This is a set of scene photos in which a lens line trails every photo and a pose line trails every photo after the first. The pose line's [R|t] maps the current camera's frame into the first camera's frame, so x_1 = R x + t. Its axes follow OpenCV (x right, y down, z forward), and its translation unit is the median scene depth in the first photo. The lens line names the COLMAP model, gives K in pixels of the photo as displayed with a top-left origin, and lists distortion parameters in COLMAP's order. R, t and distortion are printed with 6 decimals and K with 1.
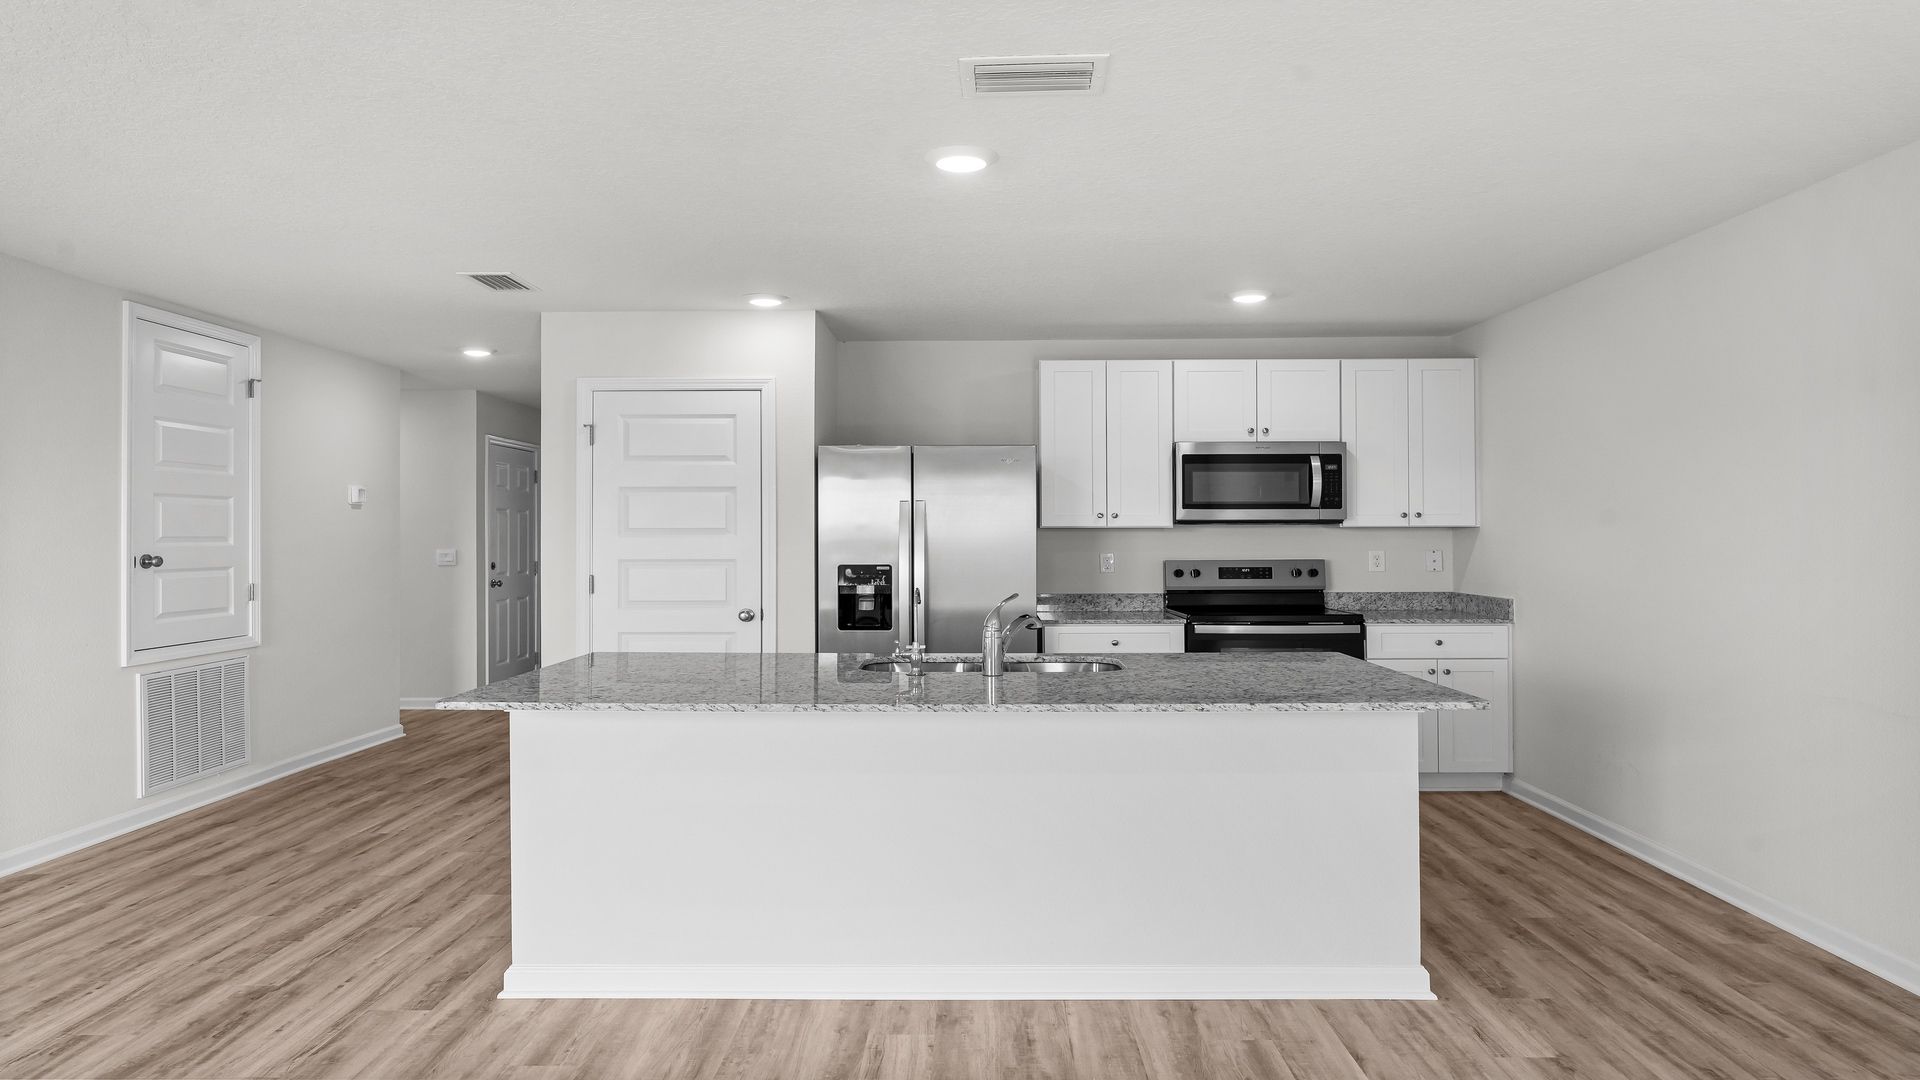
lens RADIAL K [[1185.3, 0, 963.2], [0, 1185.3, 527.2], [0, 0, 1]] dist [0.001673, -0.000421]
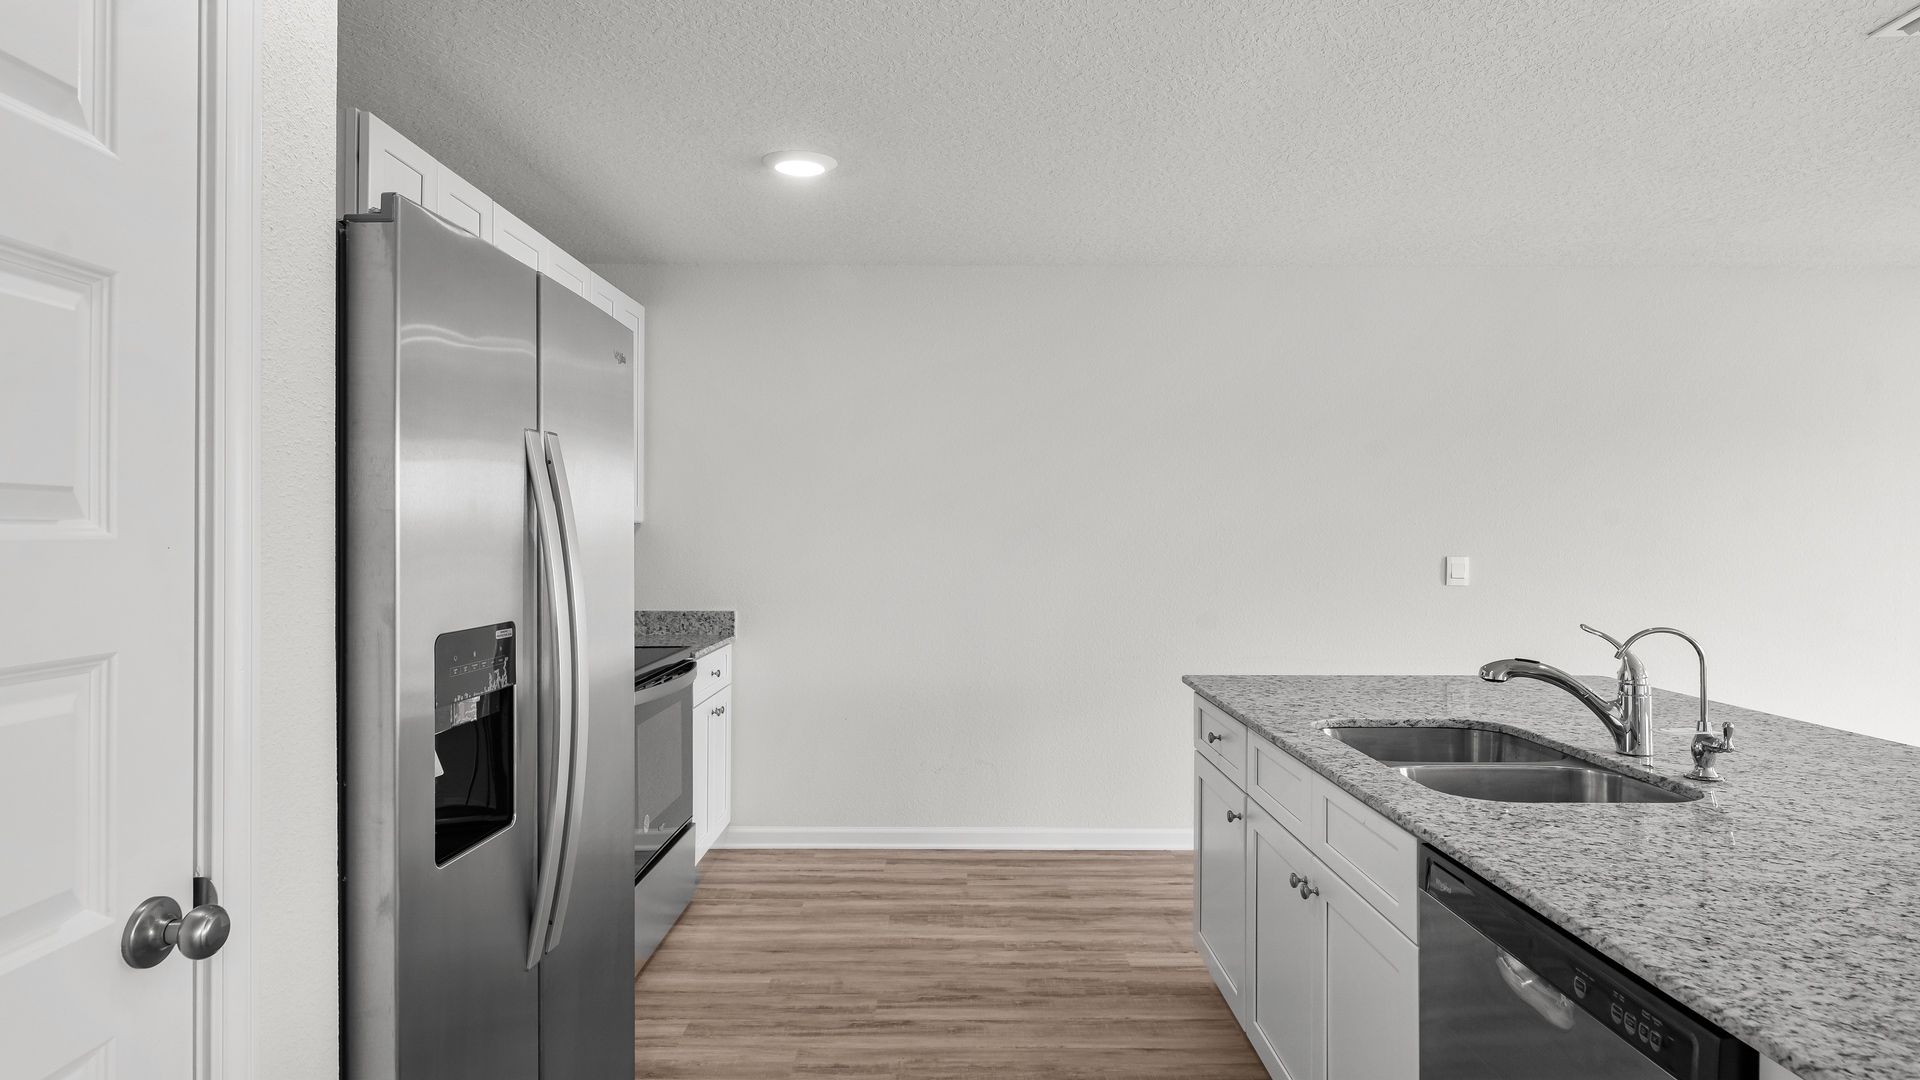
lens RADIAL K [[1185.3, 0, 963.2], [0, 1185.3, 527.2], [0, 0, 1]] dist [0.001673, -0.000421]
pose [[-0.013837, 0.009056, 0.999863, -0.354238], [-0.009353, 0.999914, -0.009186, 0.006677], [-0.999861, -0.009478, -0.013751, 0.804877]]
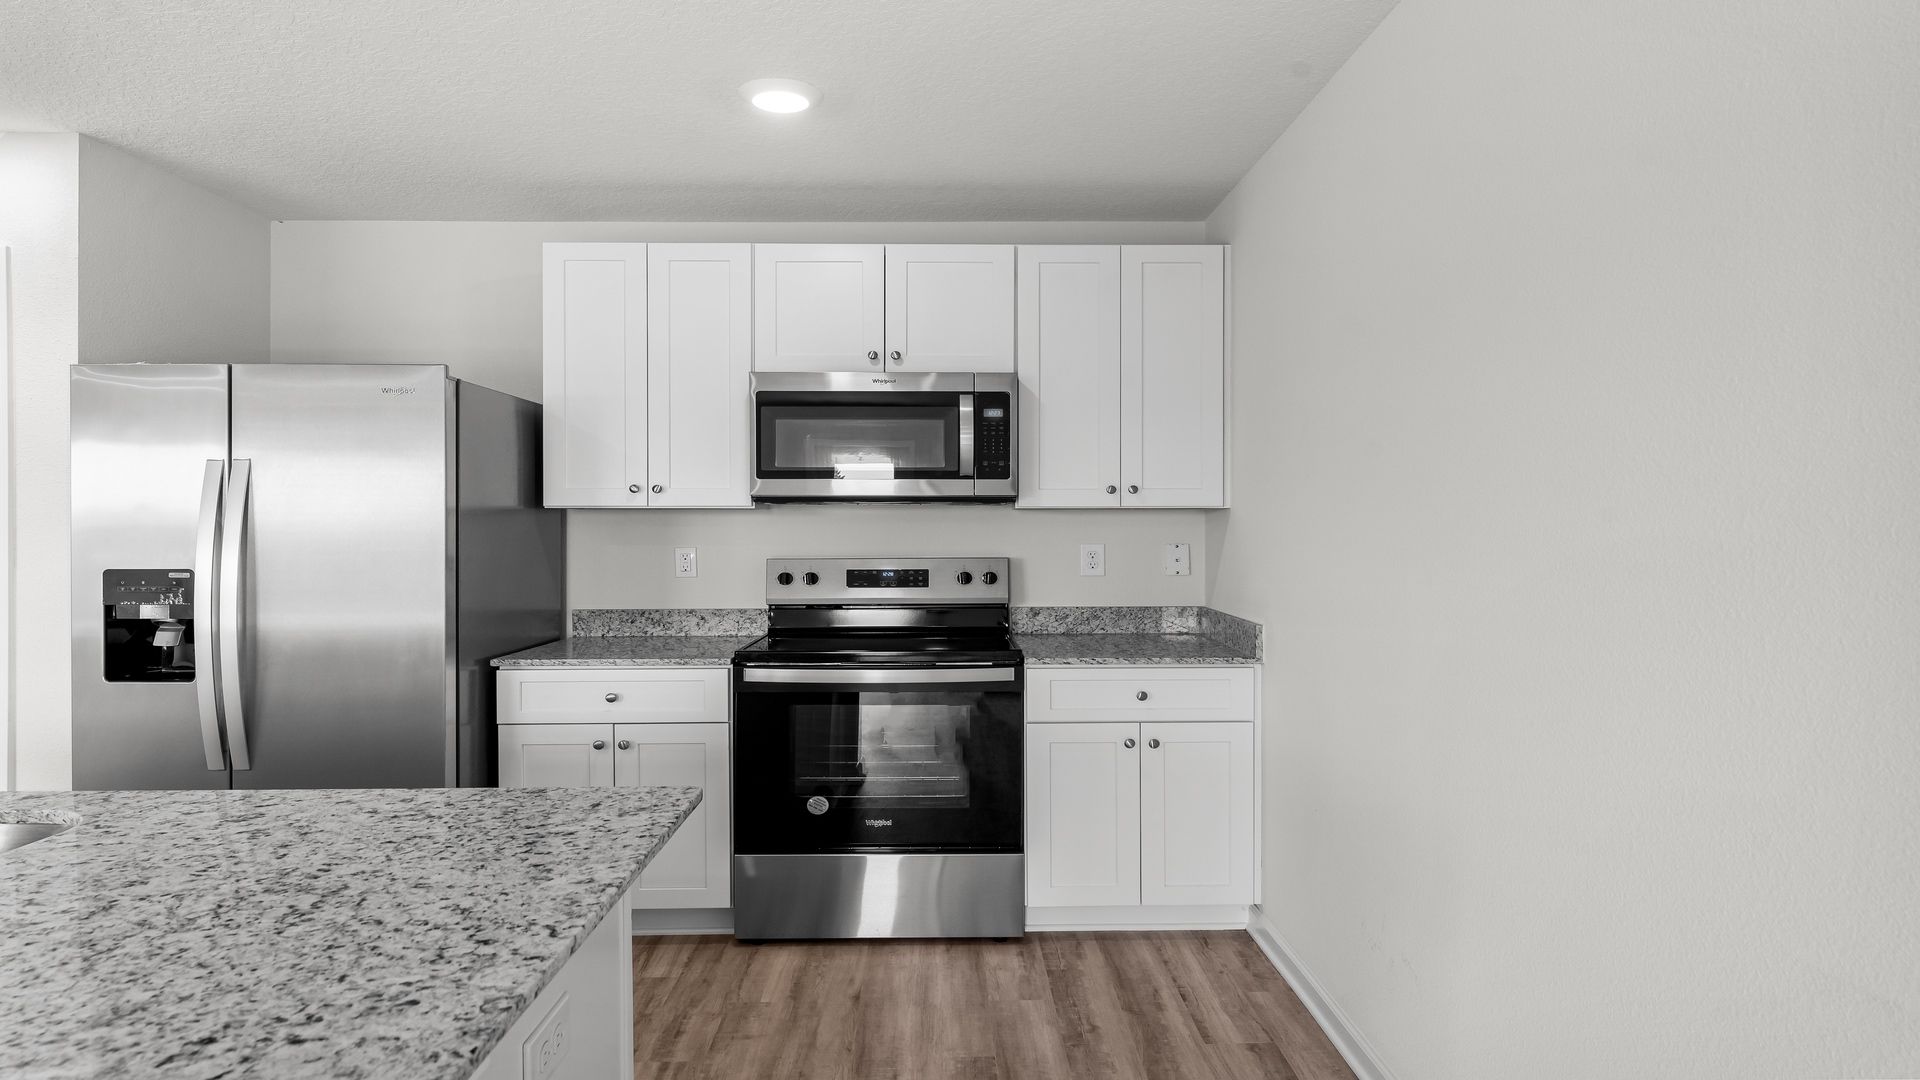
lens RADIAL K [[1106.2, 0, 960.0], [0, 1106.2, 540.0], [0, 0, 1]] dist [-0.001470, -0.000656]
pose [[0.999625, 0.001617, 0.027319, 0.275556], [-0.002231, 0.999745, 0.022468, 0.003819], [-0.027276, -0.022521, 0.999374, 0.408883]]
